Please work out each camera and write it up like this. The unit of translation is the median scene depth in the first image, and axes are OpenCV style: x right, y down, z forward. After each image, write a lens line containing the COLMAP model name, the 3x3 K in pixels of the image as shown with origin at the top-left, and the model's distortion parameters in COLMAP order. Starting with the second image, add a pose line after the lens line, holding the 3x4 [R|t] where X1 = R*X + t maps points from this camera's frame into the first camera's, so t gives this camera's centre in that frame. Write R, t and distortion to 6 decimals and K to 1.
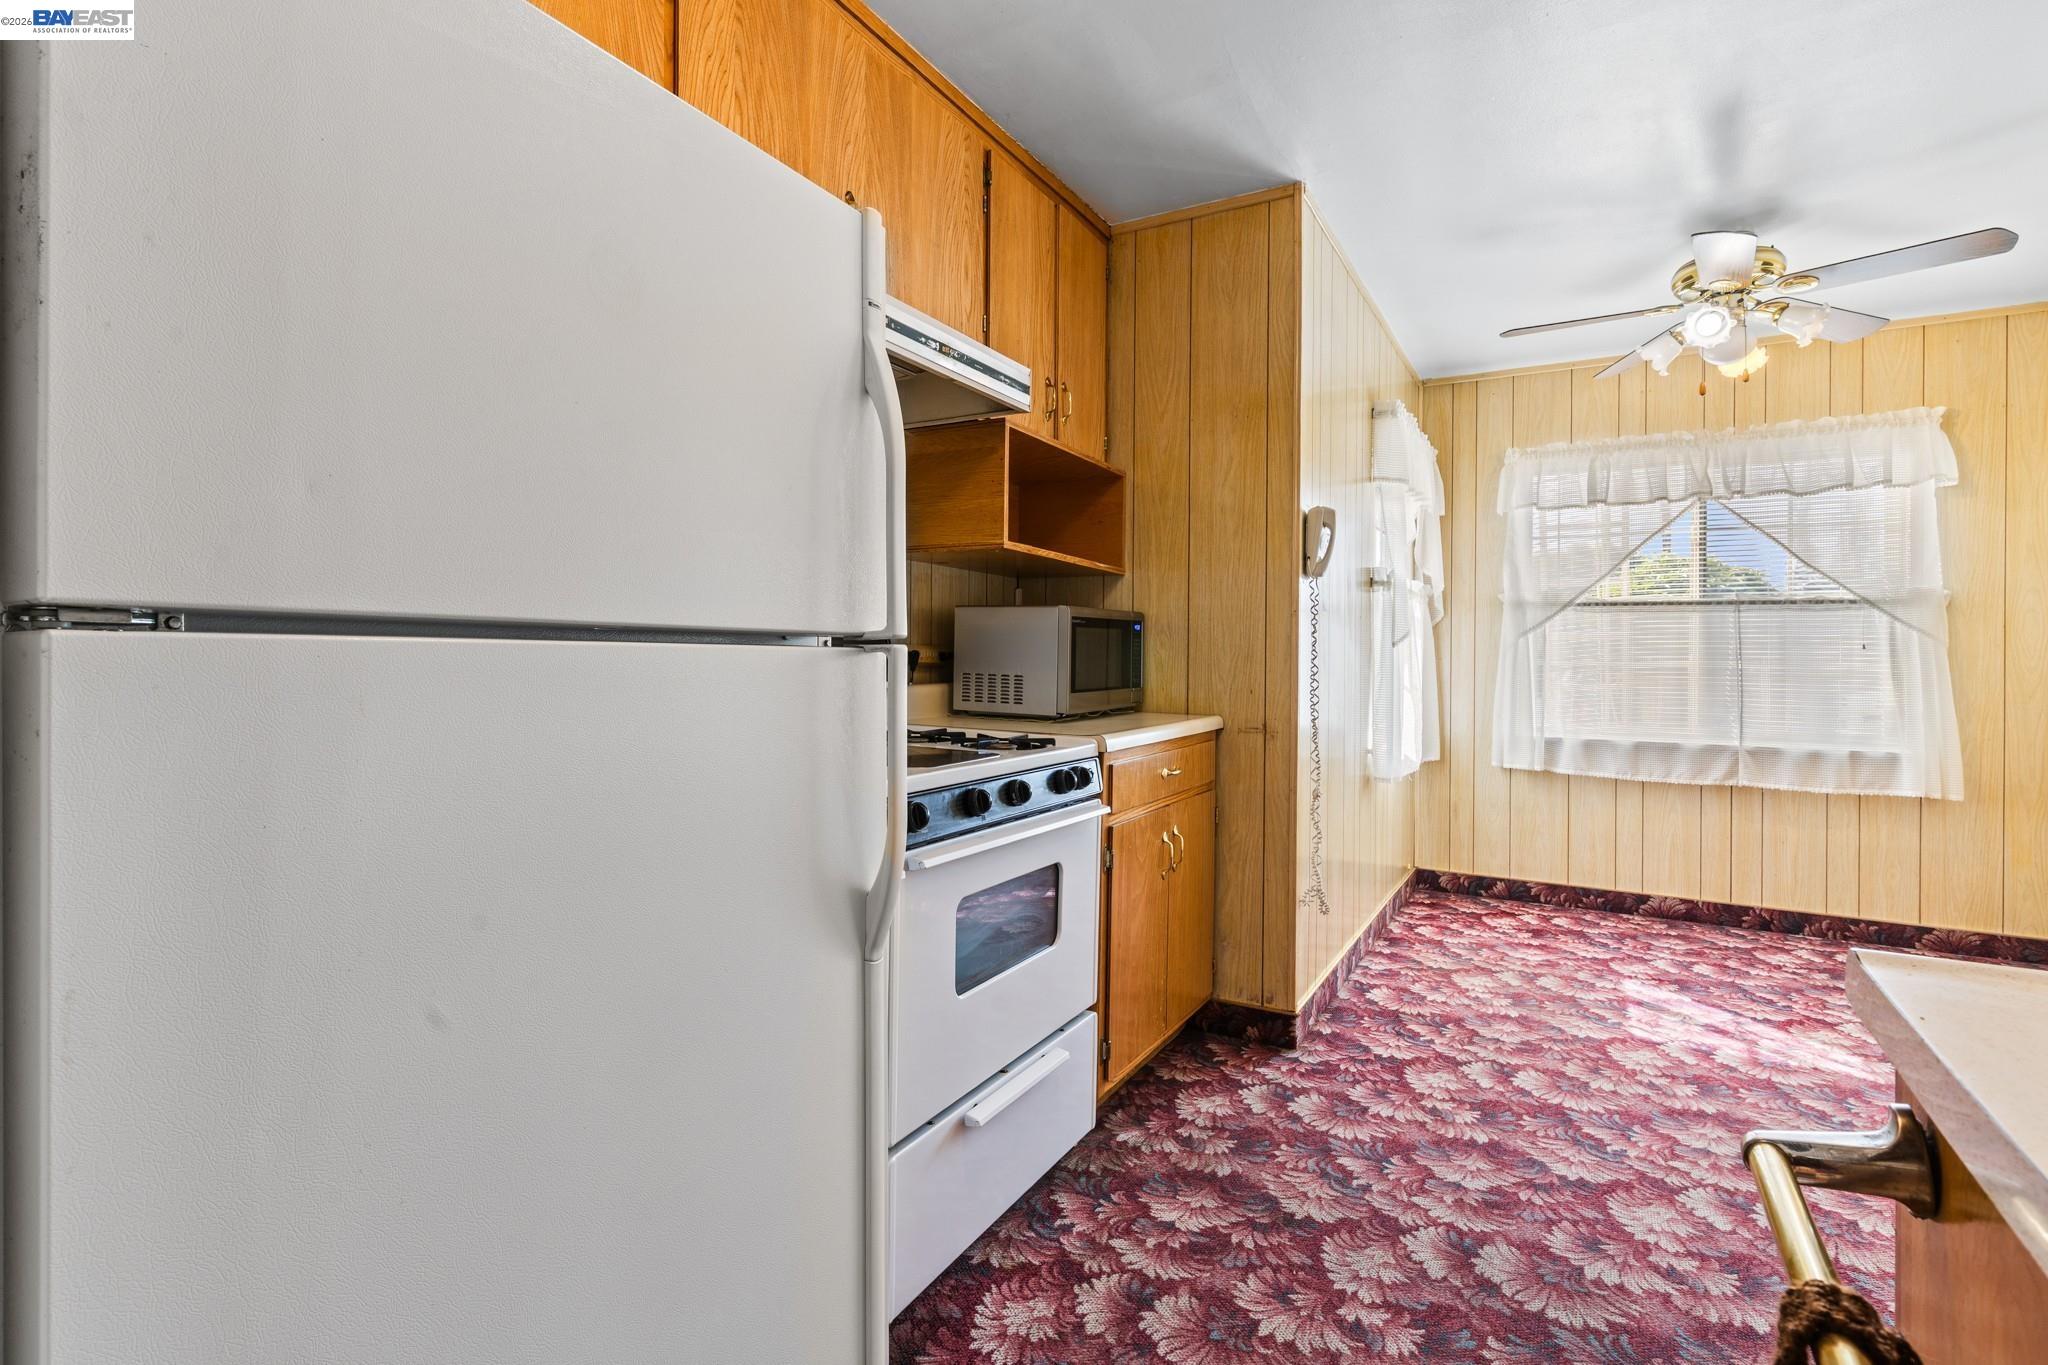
lens RADIAL K [[990.6, 0, 1013.8], [0, 990.6, 651.8], [0, 0, 1]] dist [0.001861, 0.000438]
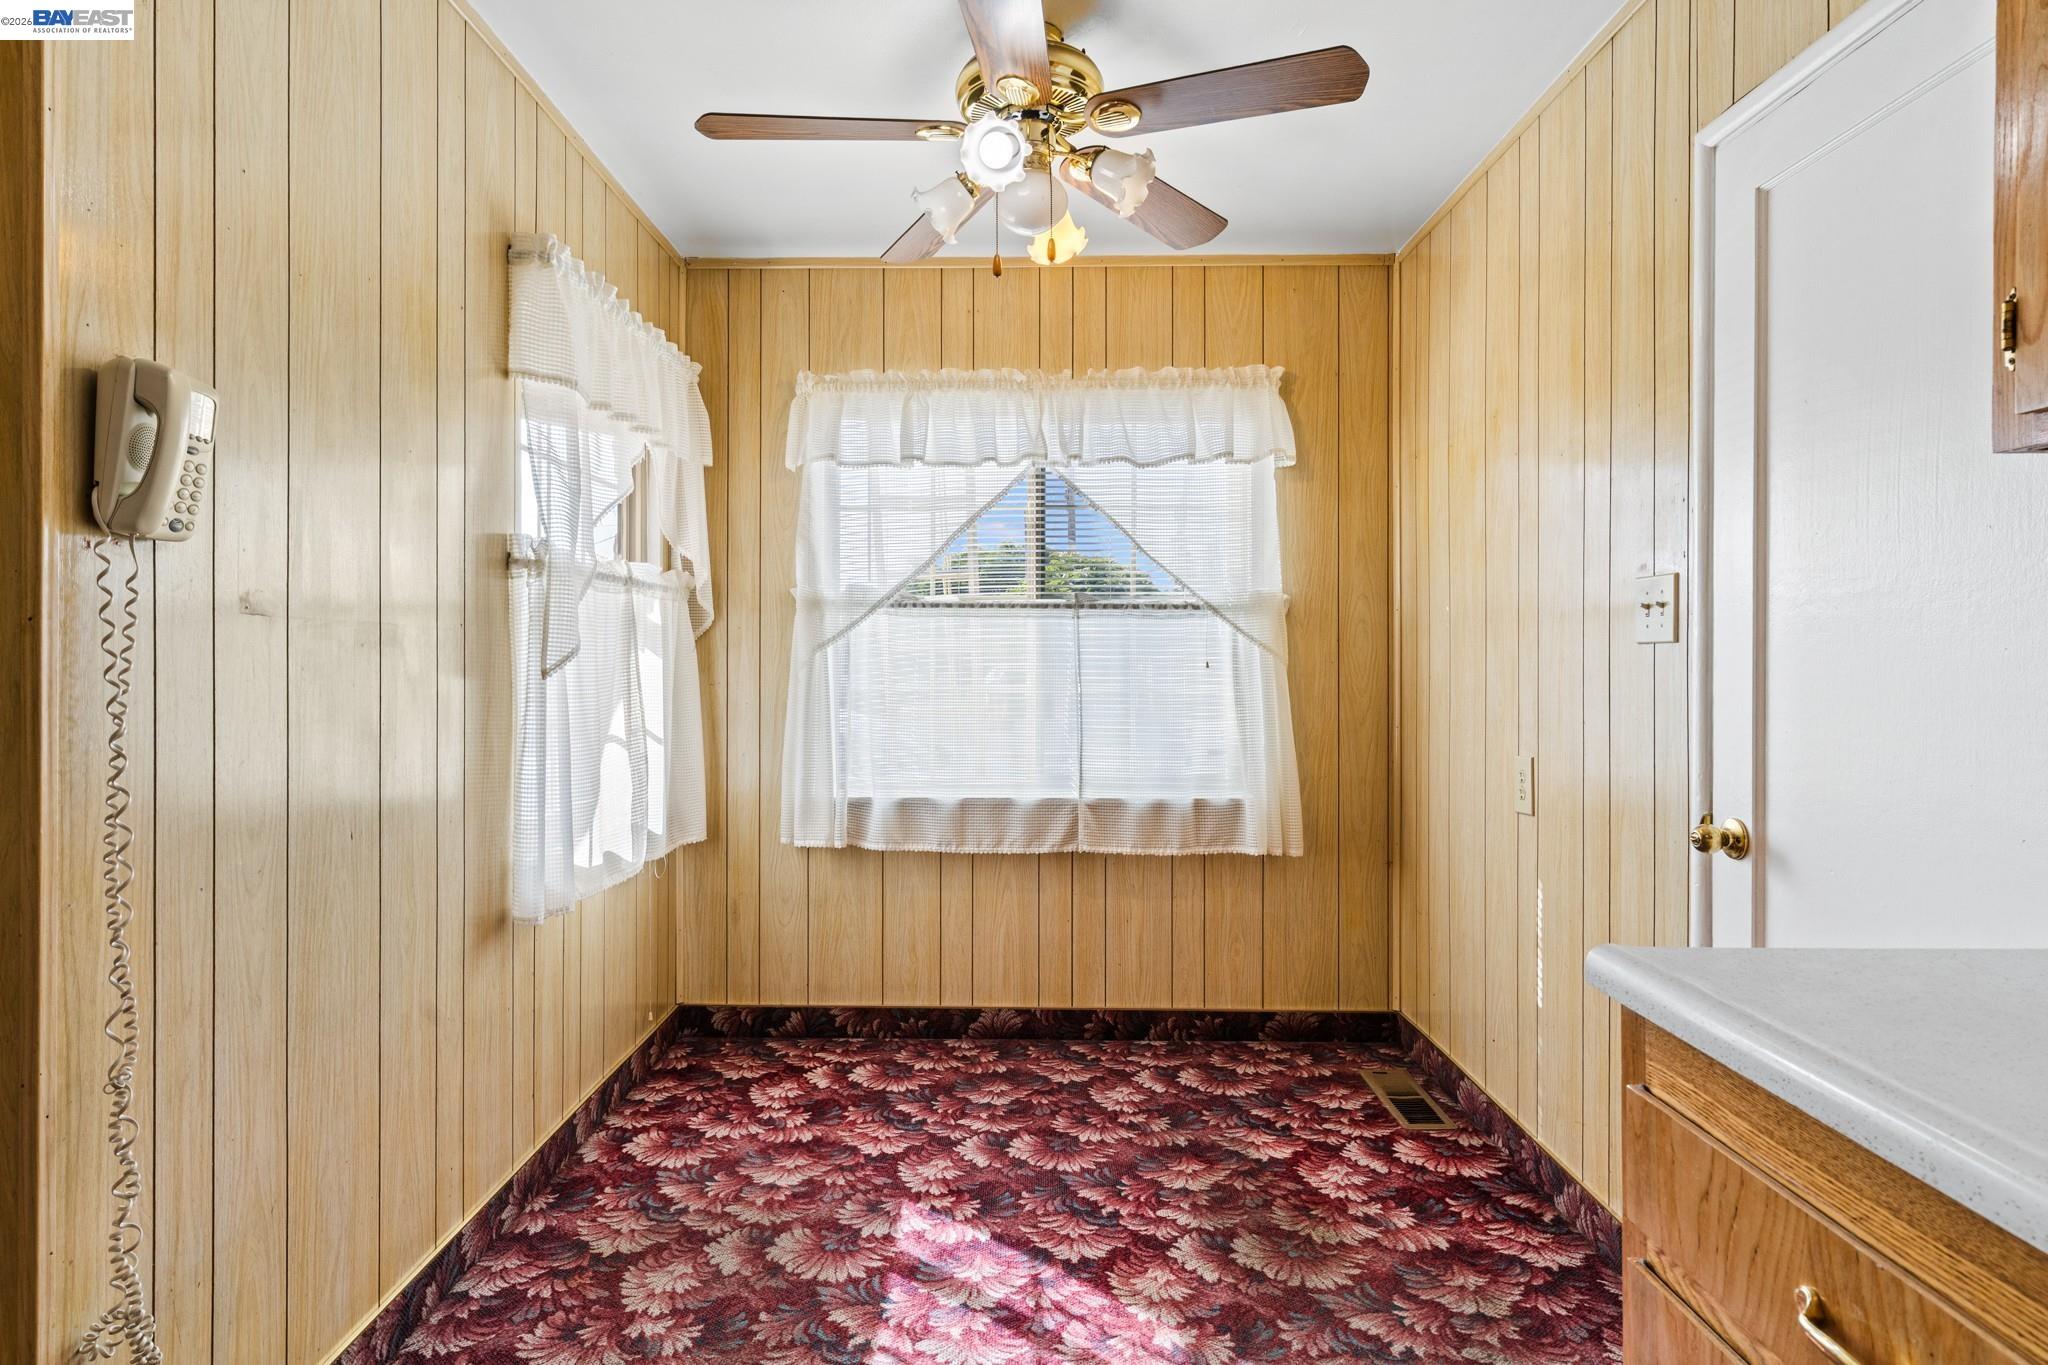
lens RADIAL K [[1110.9, 0, 1008.6], [0, 1110.9, 654.3], [0, 0, 1]] dist [0.005739, -0.002905]
pose [[0.869721, -0.008002, 0.493478, 0.367172], [0.005664, 0.999965, 0.006234, -0.025381], [-0.493511, -0.002626, 0.869736, 0.401527]]
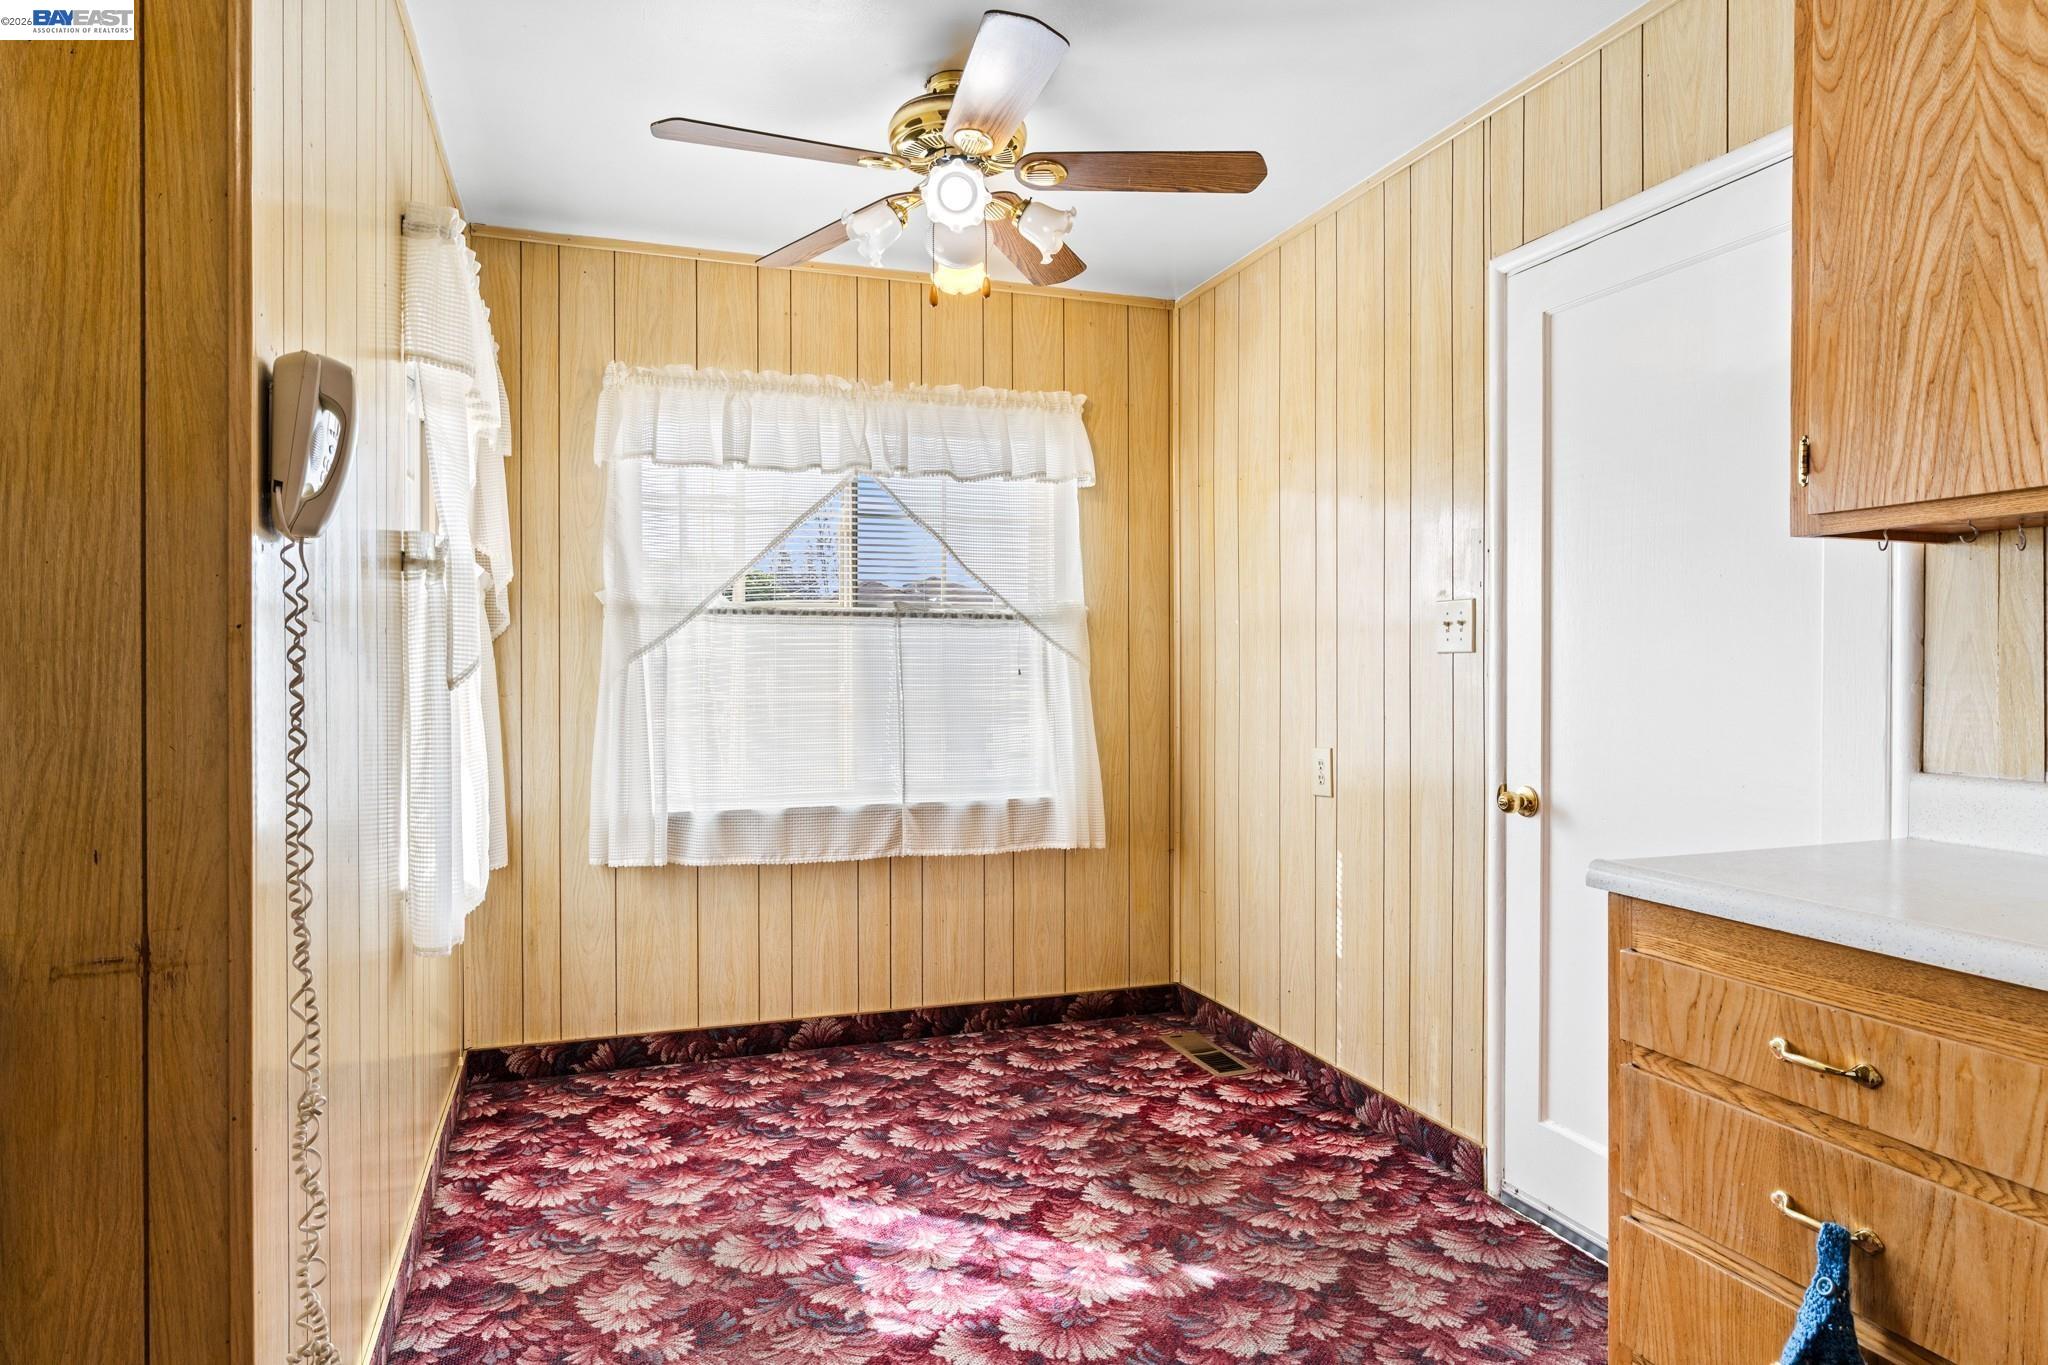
lens RADIAL K [[1193.1, 0, 1017.1], [0, 1193.1, 667.0], [0, 0, 1]] dist [-0.012340, 0.004852]
pose [[0.645705, -0.012125, 0.763490, 0.124210], [0.003894, 0.999913, 0.012586, -0.027927], [-0.763577, -0.005154, 0.645696, 0.459390]]
